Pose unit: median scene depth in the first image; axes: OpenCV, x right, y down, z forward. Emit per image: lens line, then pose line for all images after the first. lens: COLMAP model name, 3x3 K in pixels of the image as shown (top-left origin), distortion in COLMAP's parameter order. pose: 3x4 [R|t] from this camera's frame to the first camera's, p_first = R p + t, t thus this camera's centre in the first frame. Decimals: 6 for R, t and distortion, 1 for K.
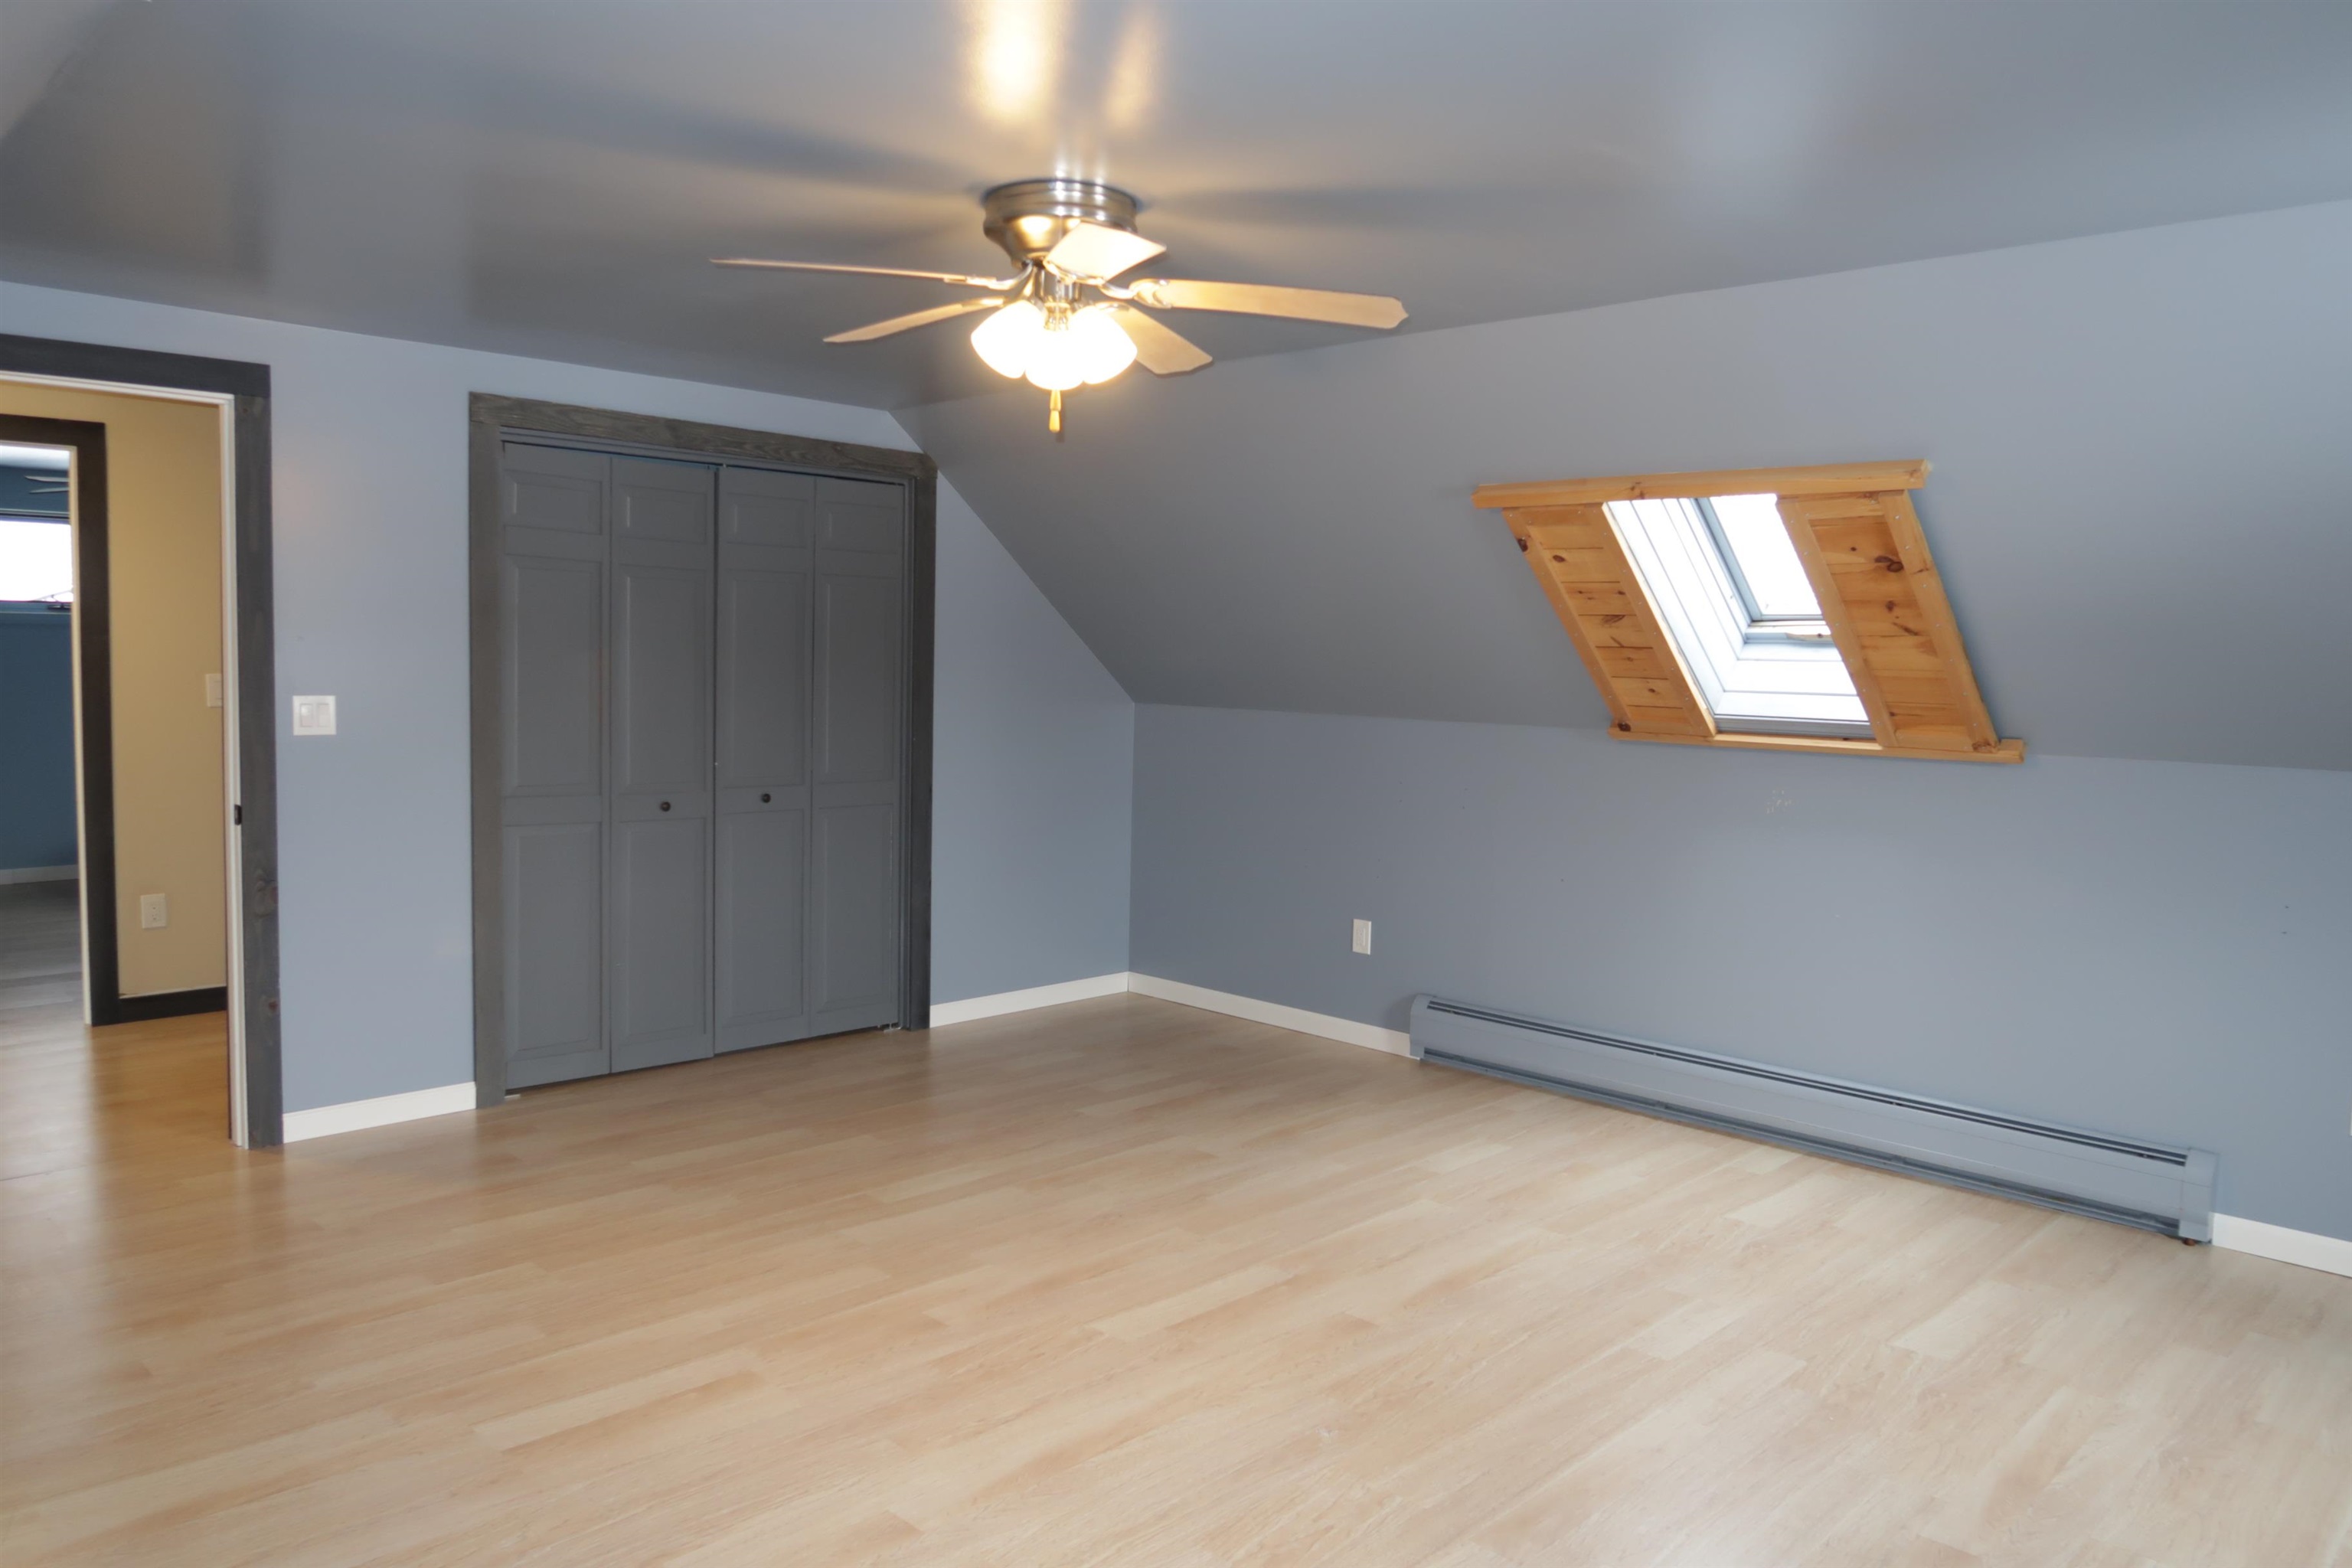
lens RADIAL K [[1610.3, 0, 1178.9], [0, 1610.3, 778.8], [0, 0, 1]] dist [-0.026035, -0.000792]
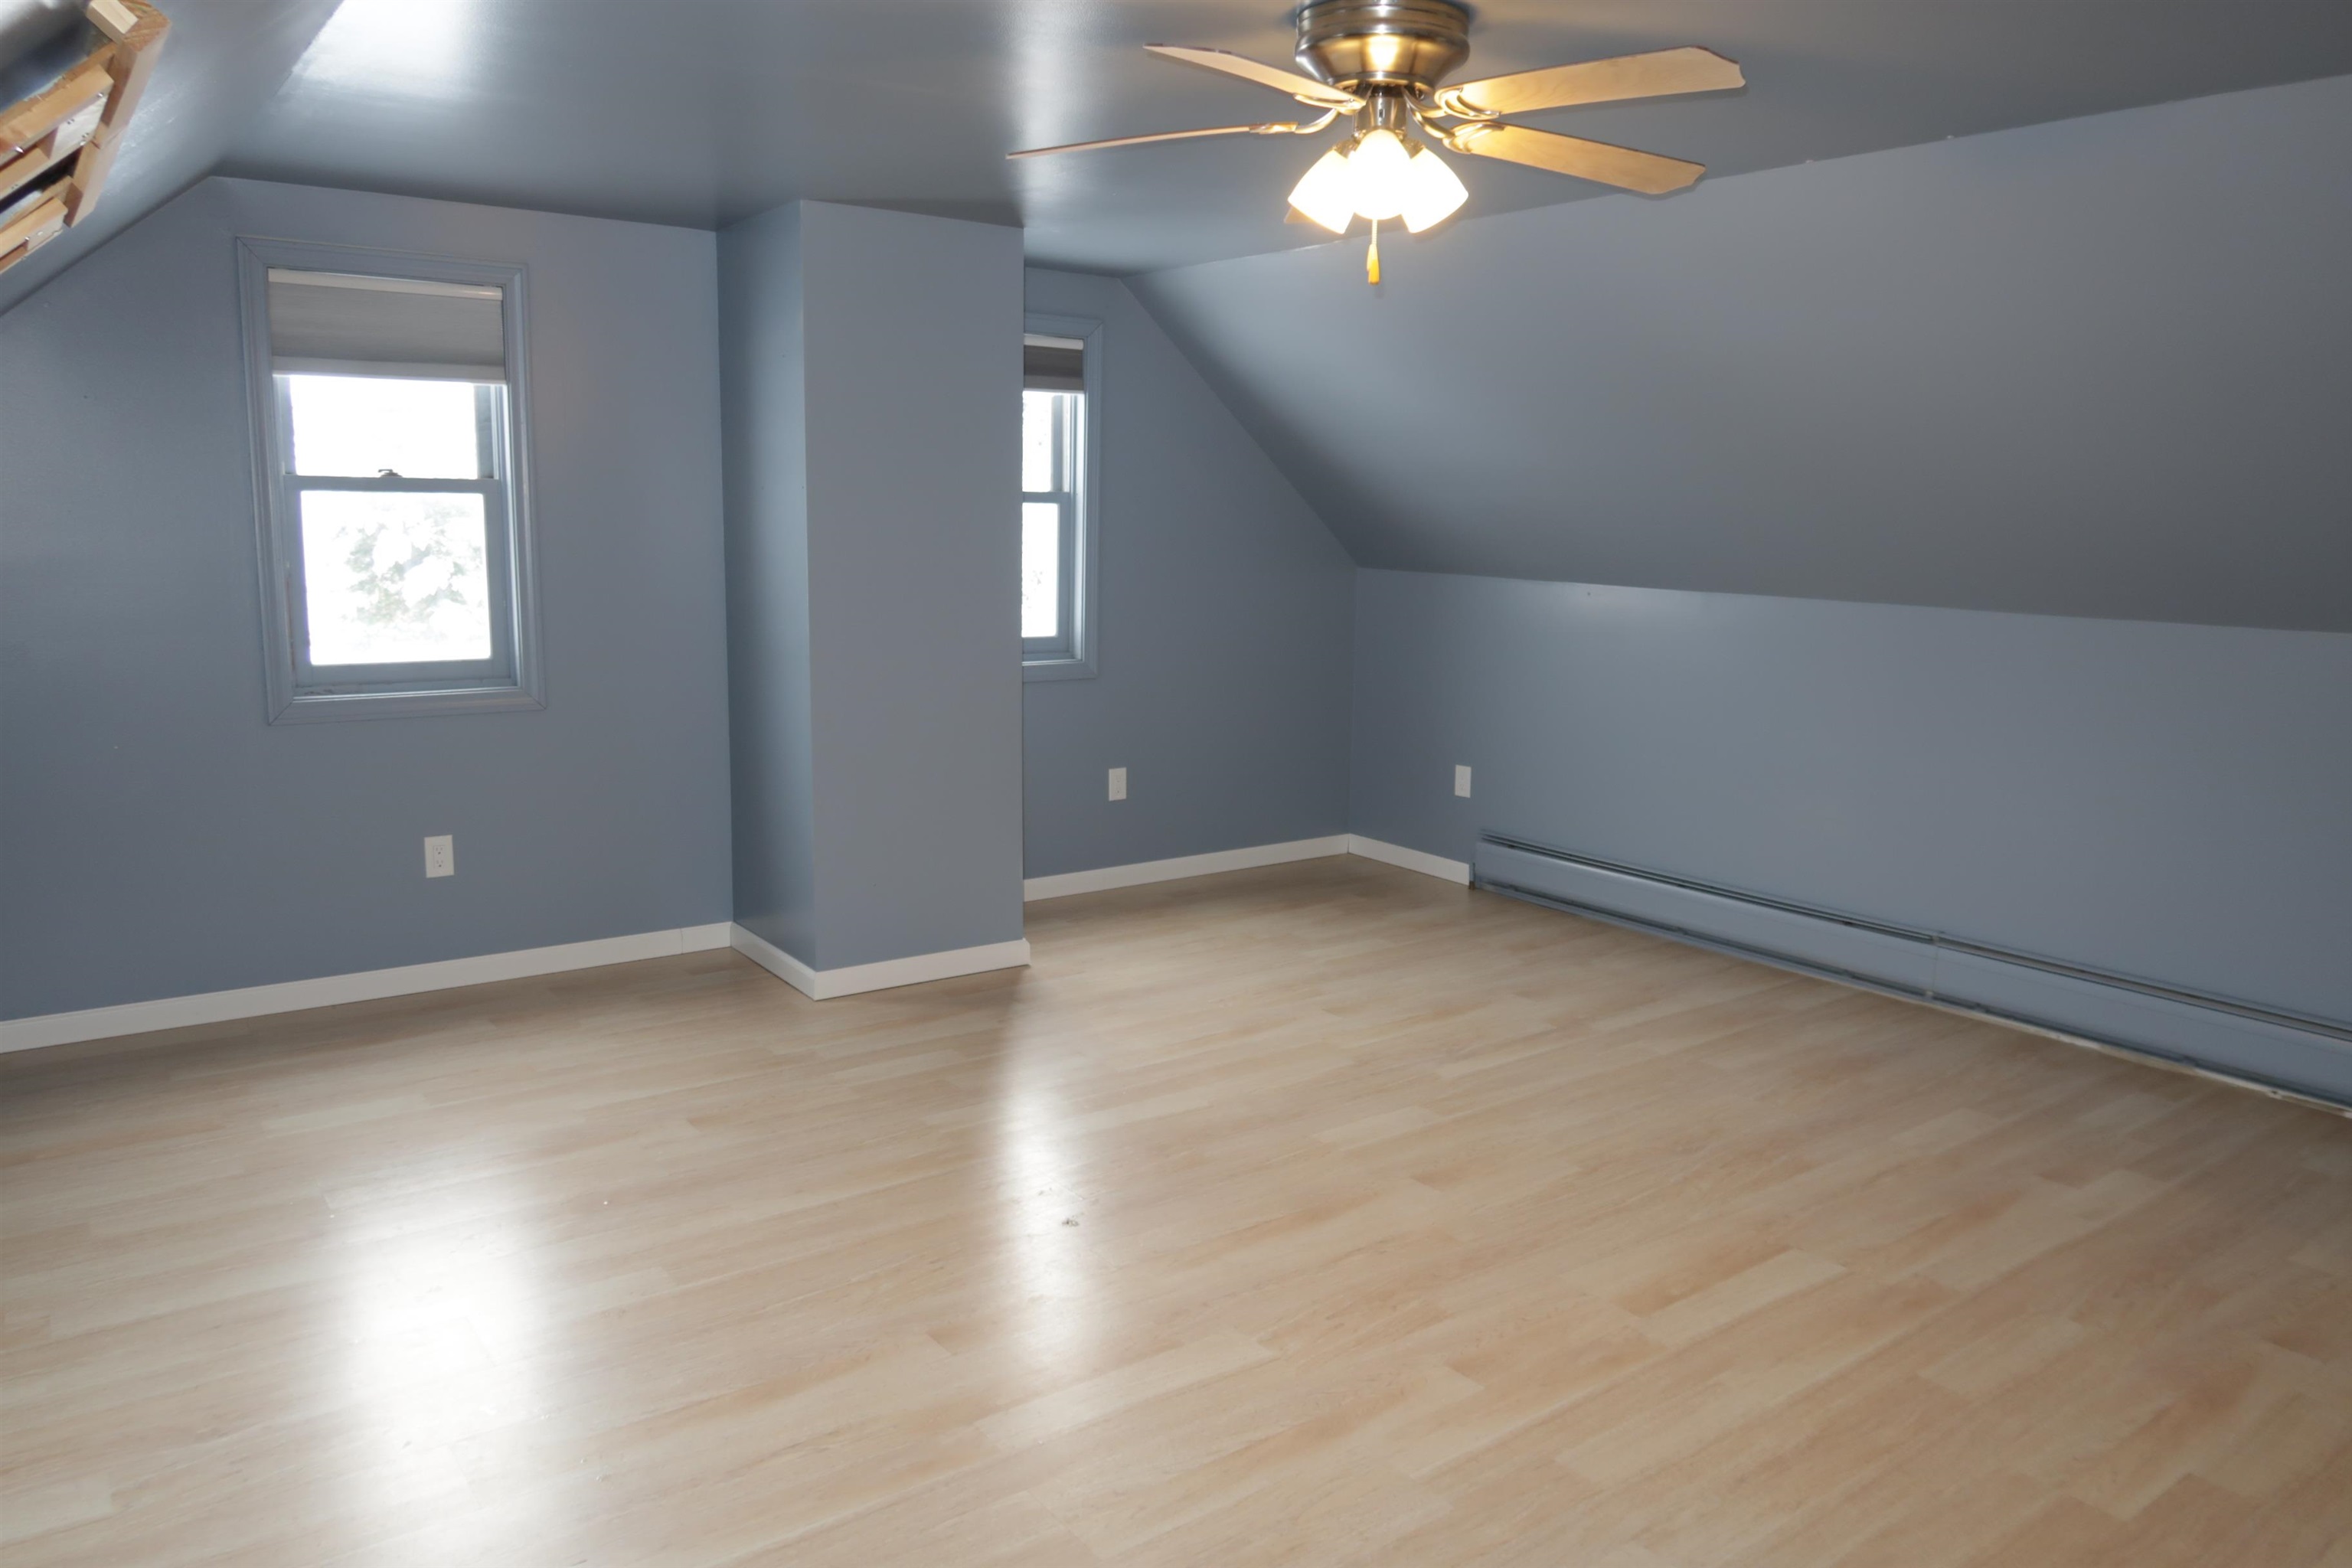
lens RADIAL K [[1610.3, 0, 1179.7], [0, 1610.3, 788.8], [0, 0, 1]] dist [-0.026035, -0.000792]
pose [[-0.988272, -0.061538, 0.139757, -0.112736], [-0.024169, 0.966706, 0.254747, -0.160998], [-0.150781, 0.248381, -0.956855, 1.846786]]
